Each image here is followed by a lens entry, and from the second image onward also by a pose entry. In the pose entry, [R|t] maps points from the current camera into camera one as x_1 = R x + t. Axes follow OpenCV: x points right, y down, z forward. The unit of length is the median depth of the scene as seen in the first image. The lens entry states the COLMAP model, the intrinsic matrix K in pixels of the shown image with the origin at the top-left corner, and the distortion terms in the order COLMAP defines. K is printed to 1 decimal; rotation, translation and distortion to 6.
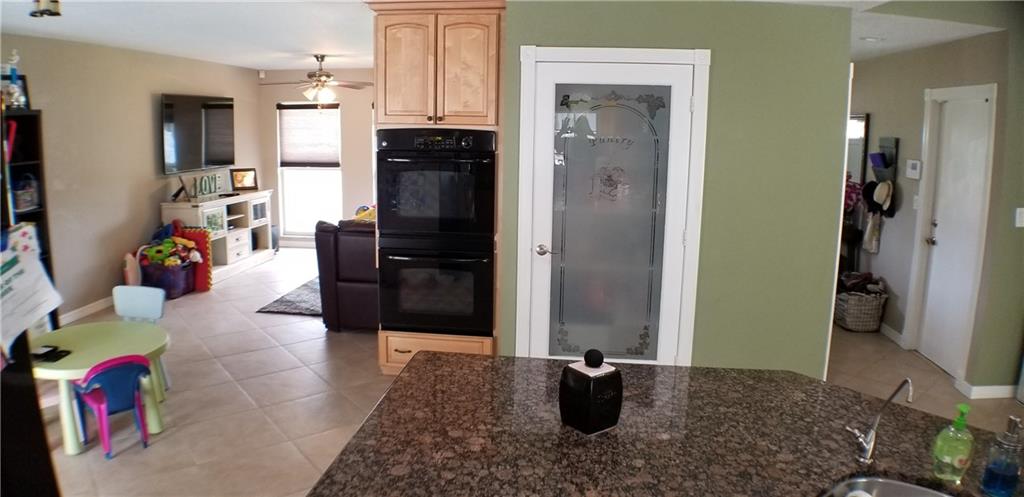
lens RADIAL K [[638.5, 0, 491.6], [0, 638.5, 236.0], [0, 0, 1]] dist [-0.115199, -0.075753]
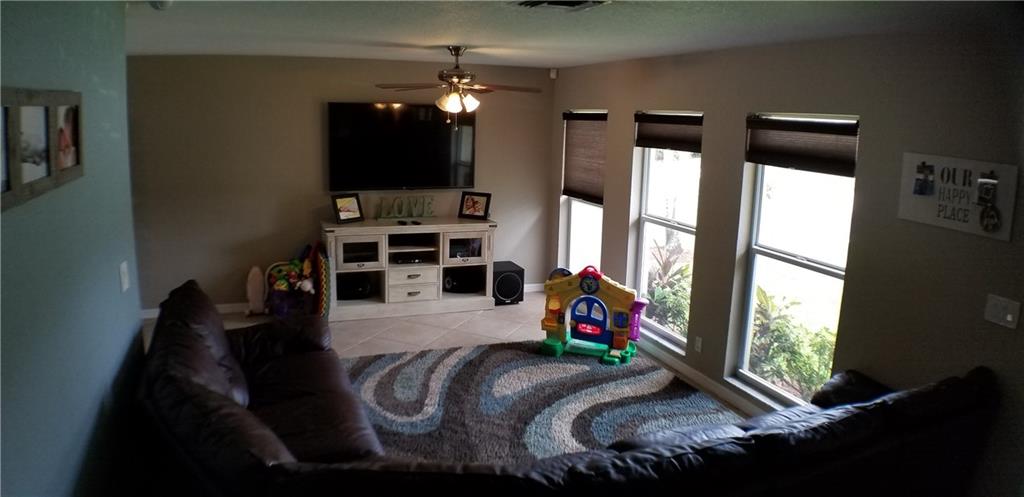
lens RADIAL K [[638.5, 0, 491.6], [0, 638.5, 236.0], [0, 0, 1]] dist [-0.115199, -0.075753]
pose [[0.477256, 0.165670, -0.863006, 0.367976], [-0.168412, 0.981108, 0.095208, -0.146089], [0.862475, 0.099902, 0.496141, 0.664171]]
